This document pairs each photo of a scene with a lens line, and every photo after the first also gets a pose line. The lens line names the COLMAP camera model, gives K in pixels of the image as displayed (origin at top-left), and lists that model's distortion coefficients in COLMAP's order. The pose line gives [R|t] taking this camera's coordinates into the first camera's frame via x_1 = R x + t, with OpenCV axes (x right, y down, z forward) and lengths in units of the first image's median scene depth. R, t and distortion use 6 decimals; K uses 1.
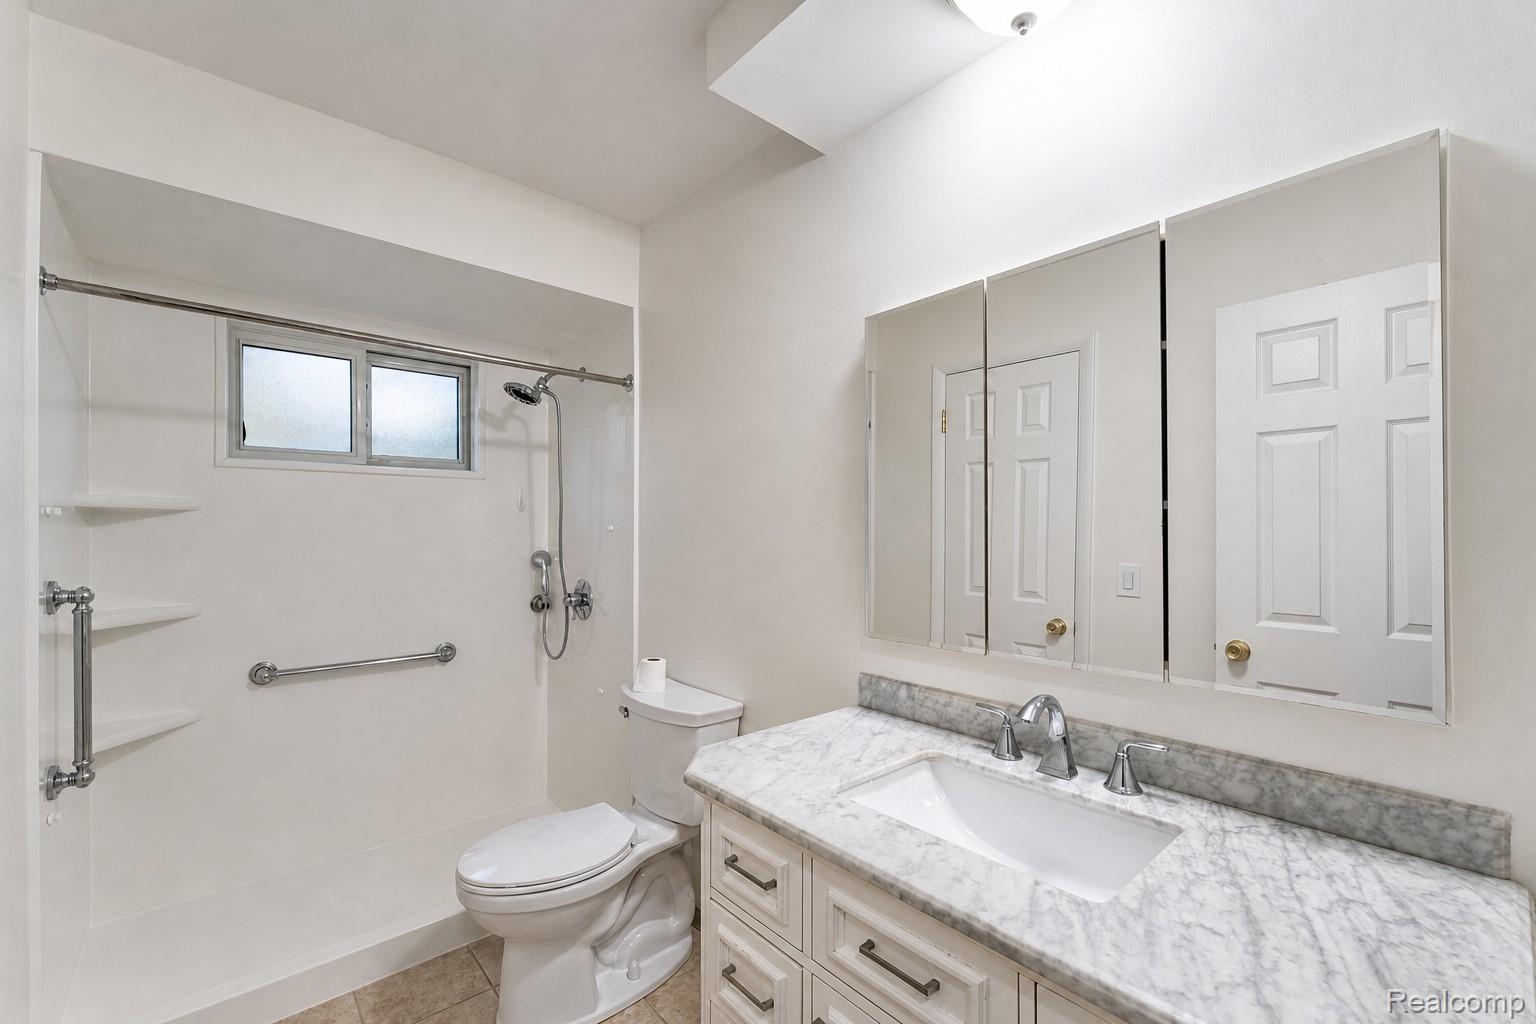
lens RADIAL K [[623.4, 0, 766.8], [0, 623.4, 525.6], [0, 0, 1]] dist [-0.000513, -0.000245]
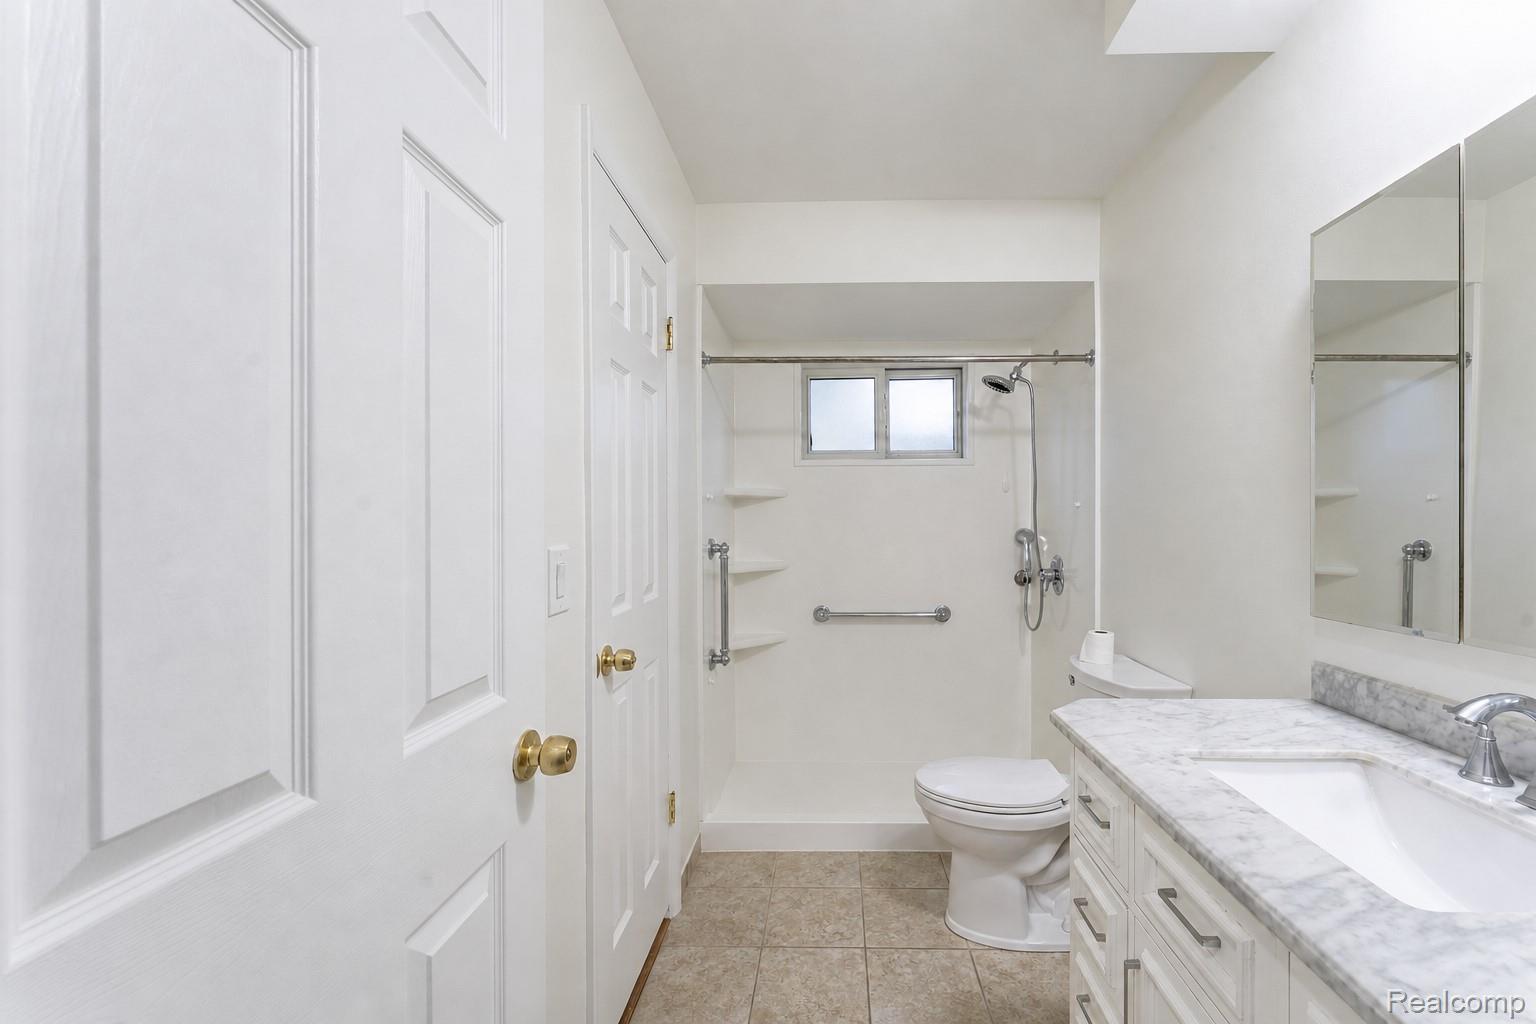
lens RADIAL K [[650.1, 0, 850.1], [0, 650.1, 517.4], [0, 0, 1]] dist [0.001054, -0.000172]
pose [[0.753066, -0.012113, -0.657834, 0.264865], [0.010453, 0.999925, -0.006446, 0.044926], [0.657862, -0.002022, 0.753136, -0.061851]]
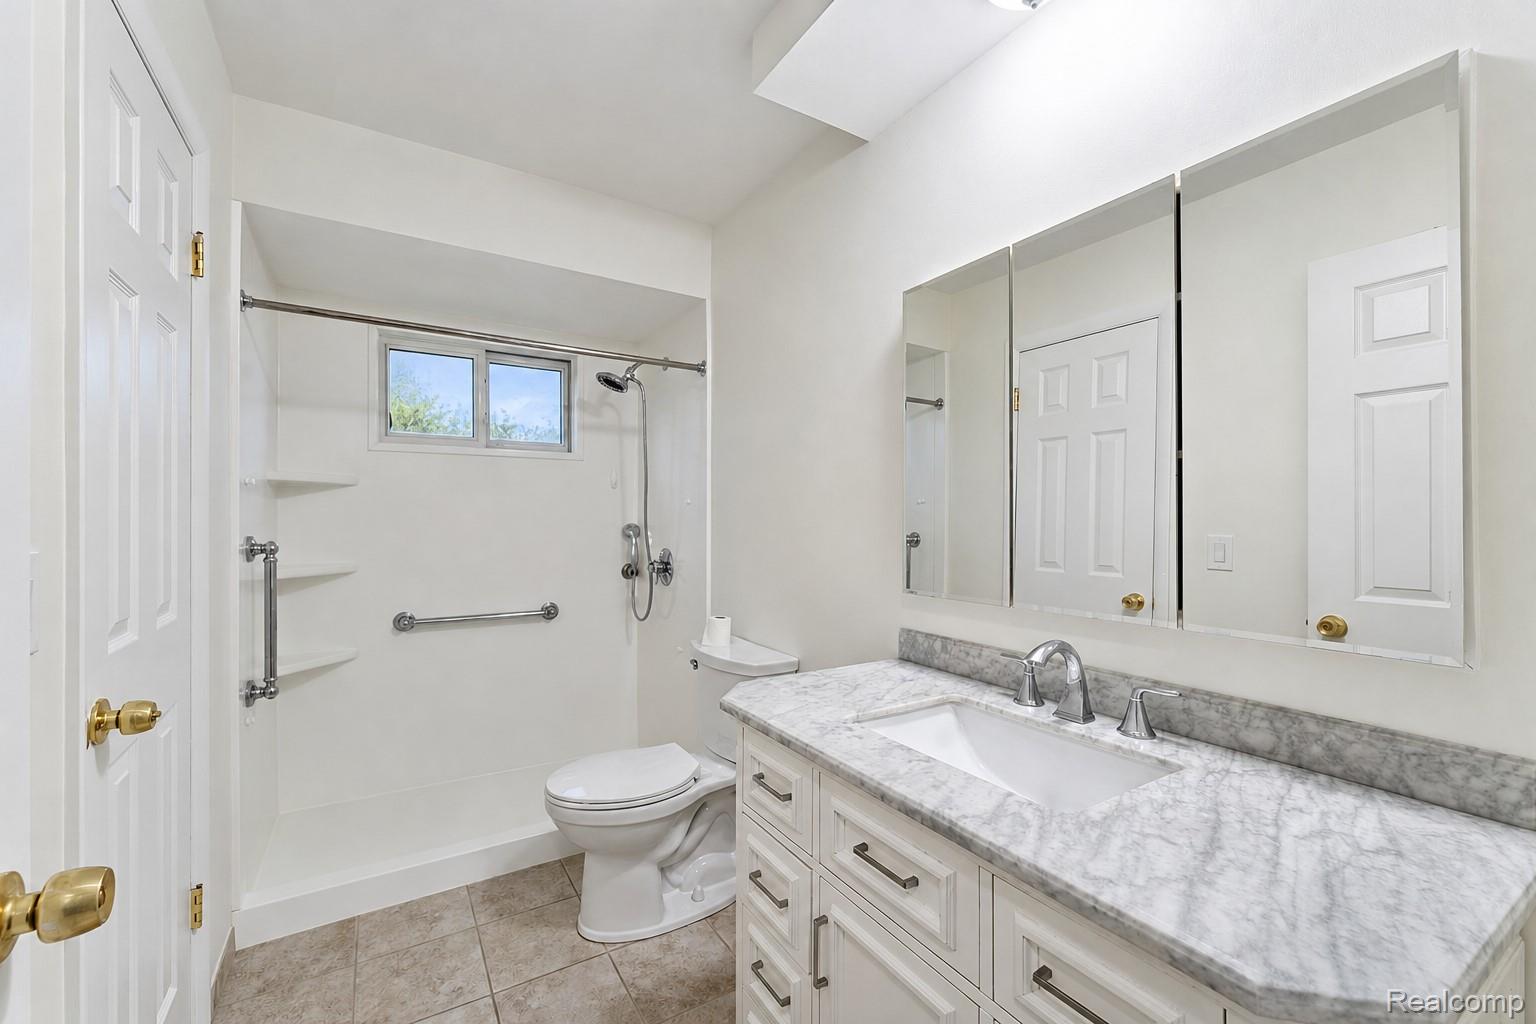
lens RADIAL K [[607.7, 0, 767.8], [0, 607.7, 512.8], [0, 0, 1]] dist [0.000118, -0.000354]
pose [[0.986865, -0.002161, -0.161532, 0.097738], [0.001726, 0.999994, -0.002838, 0.044775], [0.161537, 0.002522, 0.986863, -0.055977]]
